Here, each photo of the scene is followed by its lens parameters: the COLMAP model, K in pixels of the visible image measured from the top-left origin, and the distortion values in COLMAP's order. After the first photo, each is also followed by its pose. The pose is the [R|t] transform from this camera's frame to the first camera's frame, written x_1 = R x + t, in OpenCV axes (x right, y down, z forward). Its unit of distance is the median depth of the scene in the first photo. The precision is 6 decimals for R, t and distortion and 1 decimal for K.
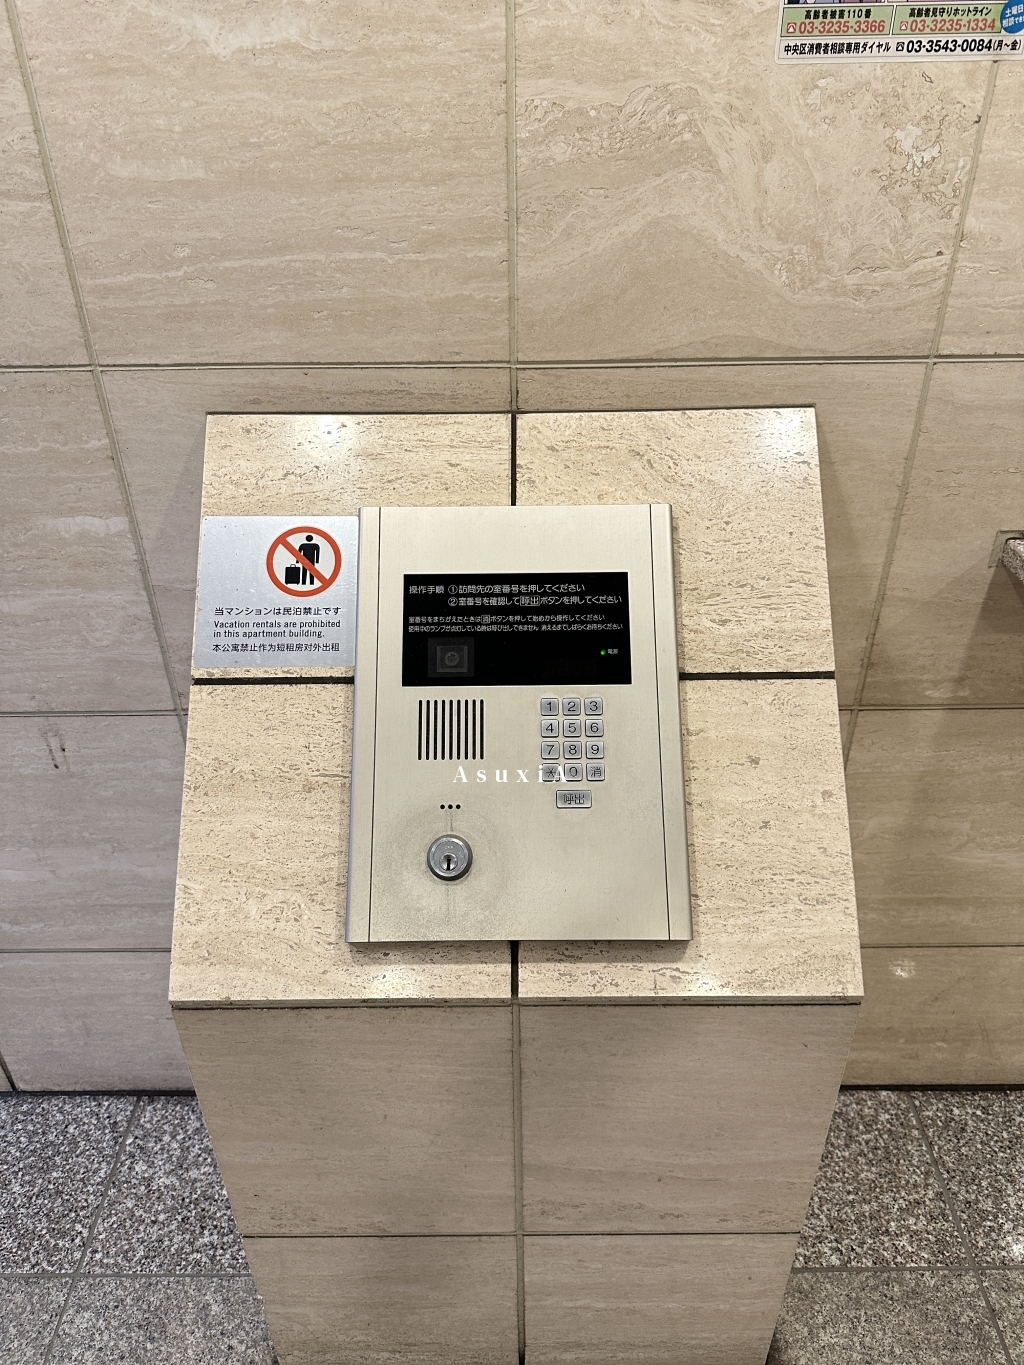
lens RADIAL K [[980.3, 0, 511.5], [0, 980.3, 690.8], [0, 0, 1]] dist [0.003262, -0.007252]
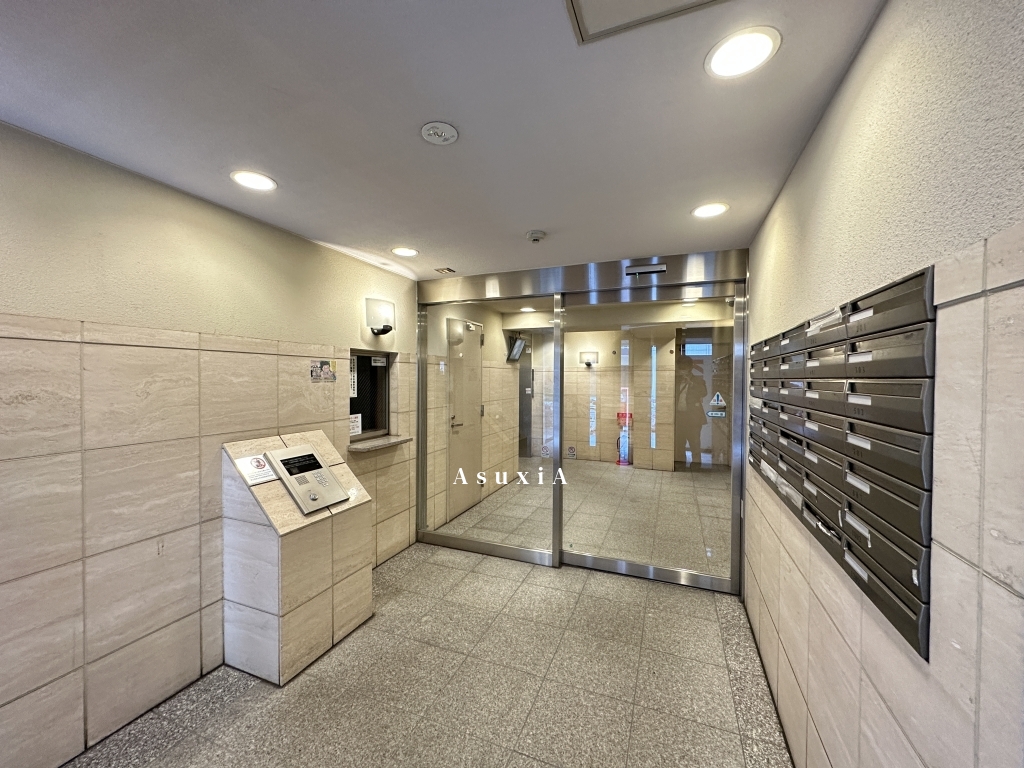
lens RADIAL K [[404.9, 0, 510.1], [0, 404.9, 382.8], [0, 0, 1]] dist [-0.003179, 0.000441]
pose [[0.365936, 0.003979, 0.930632, -1.838679], [0.497459, 0.844303, -0.199217, 0.642955], [-0.786528, 0.535851, 0.306981, -1.016730]]
